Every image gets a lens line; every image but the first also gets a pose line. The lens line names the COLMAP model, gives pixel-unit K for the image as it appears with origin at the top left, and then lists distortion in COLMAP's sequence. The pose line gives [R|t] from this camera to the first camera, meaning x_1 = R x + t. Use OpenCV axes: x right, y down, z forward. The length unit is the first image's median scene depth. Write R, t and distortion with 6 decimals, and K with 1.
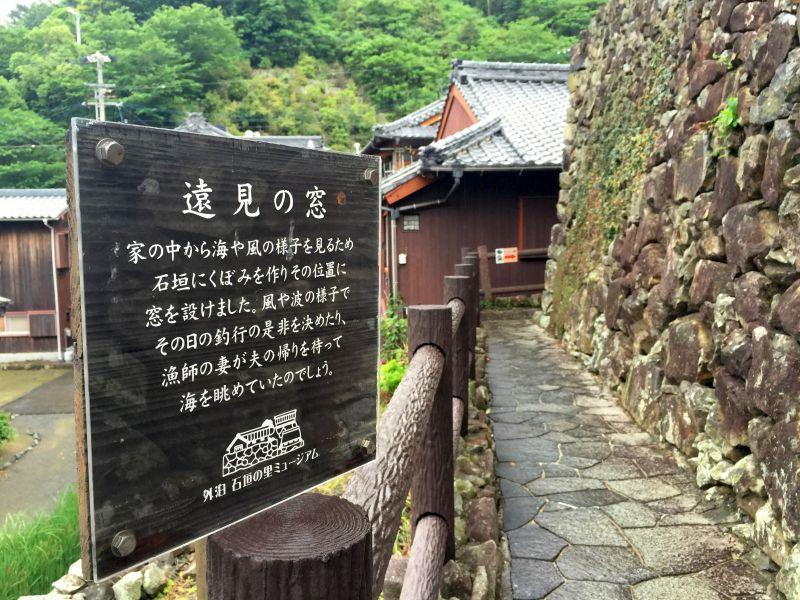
lens RADIAL K [[680.9, 0, 400.0], [0, 680.9, 300.0], [0, 0, 1]] dist [0.001277, -0.006018]
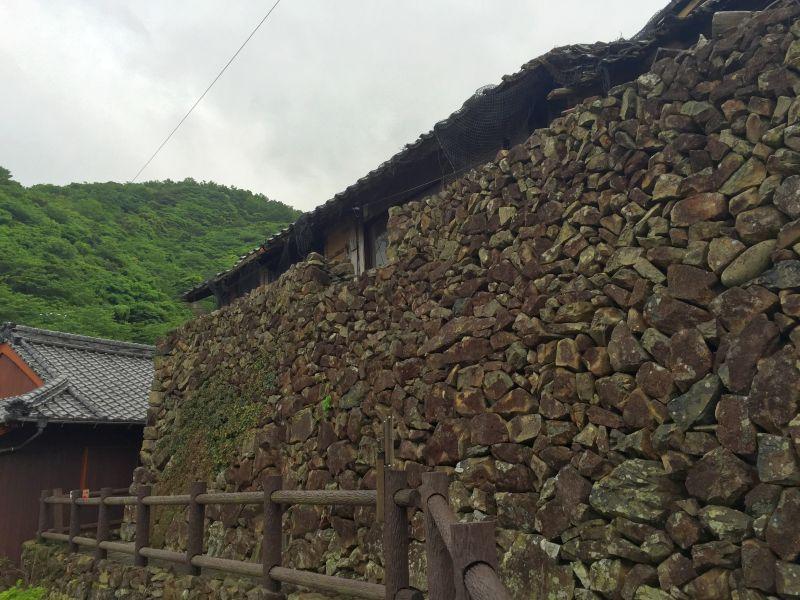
lens RADIAL K [[680.9, 0, 400.0], [0, 680.9, 300.0], [0, 0, 1]] dist [0.001277, -0.006018]
pose [[0.710723, 0.170869, 0.682405, -0.750207], [0.095036, 0.937838, -0.333807, 0.148315], [-0.697023, 0.302097, 0.650304, -0.592768]]
